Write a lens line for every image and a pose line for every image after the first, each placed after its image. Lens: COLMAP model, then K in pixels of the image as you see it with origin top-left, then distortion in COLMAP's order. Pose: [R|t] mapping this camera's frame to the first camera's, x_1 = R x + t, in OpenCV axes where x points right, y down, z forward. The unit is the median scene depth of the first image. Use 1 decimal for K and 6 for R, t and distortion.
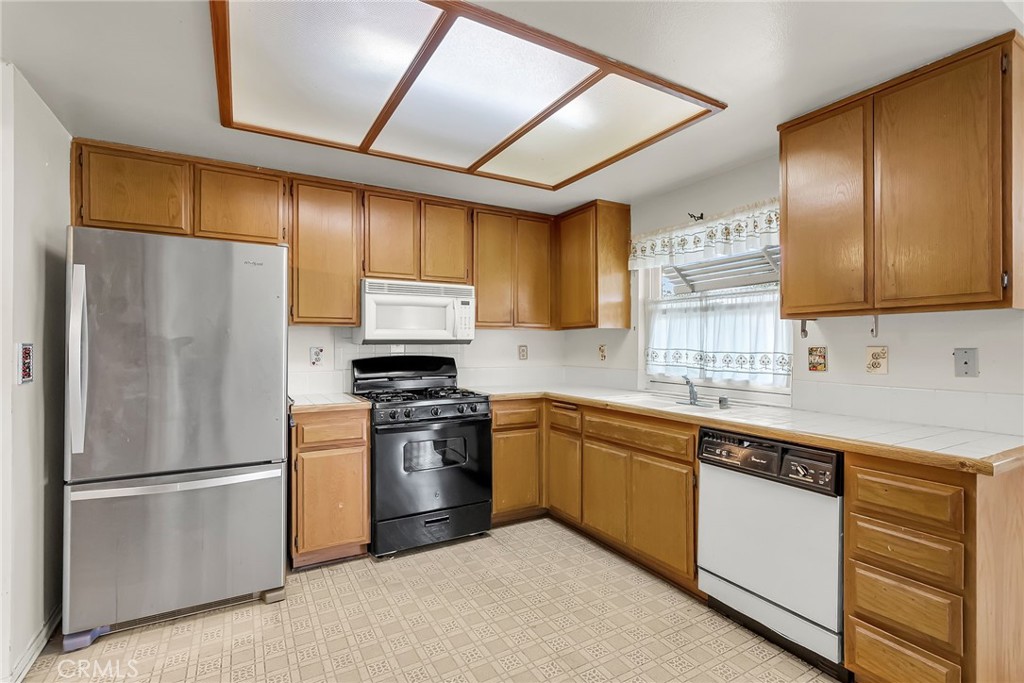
lens RADIAL K [[468.2, 0, 512.3], [0, 468.2, 342.4], [0, 0, 1]] dist [-0.003696, -0.000385]
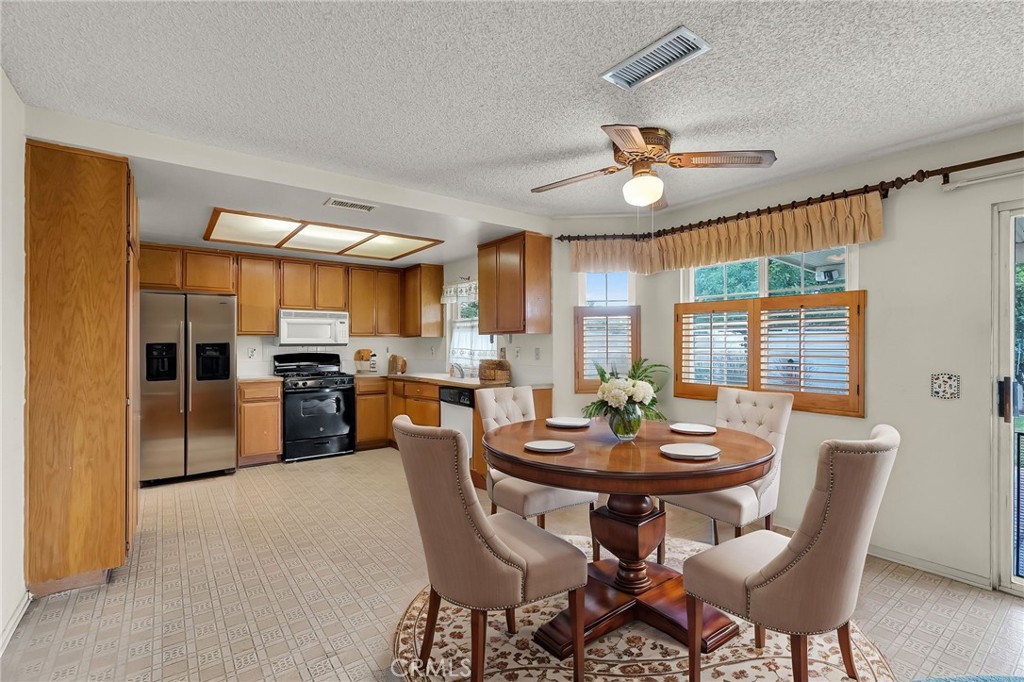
lens RADIAL K [[468.2, 0, 513.2], [0, 468.2, 343.5], [0, 0, 1]] dist [-0.003696, -0.000385]
pose [[0.994032, -0.000185, 0.109086, 0.345080], [-0.000171, 0.999995, 0.003253, -0.011994], [-0.109086, -0.003253, 0.994027, -0.806245]]
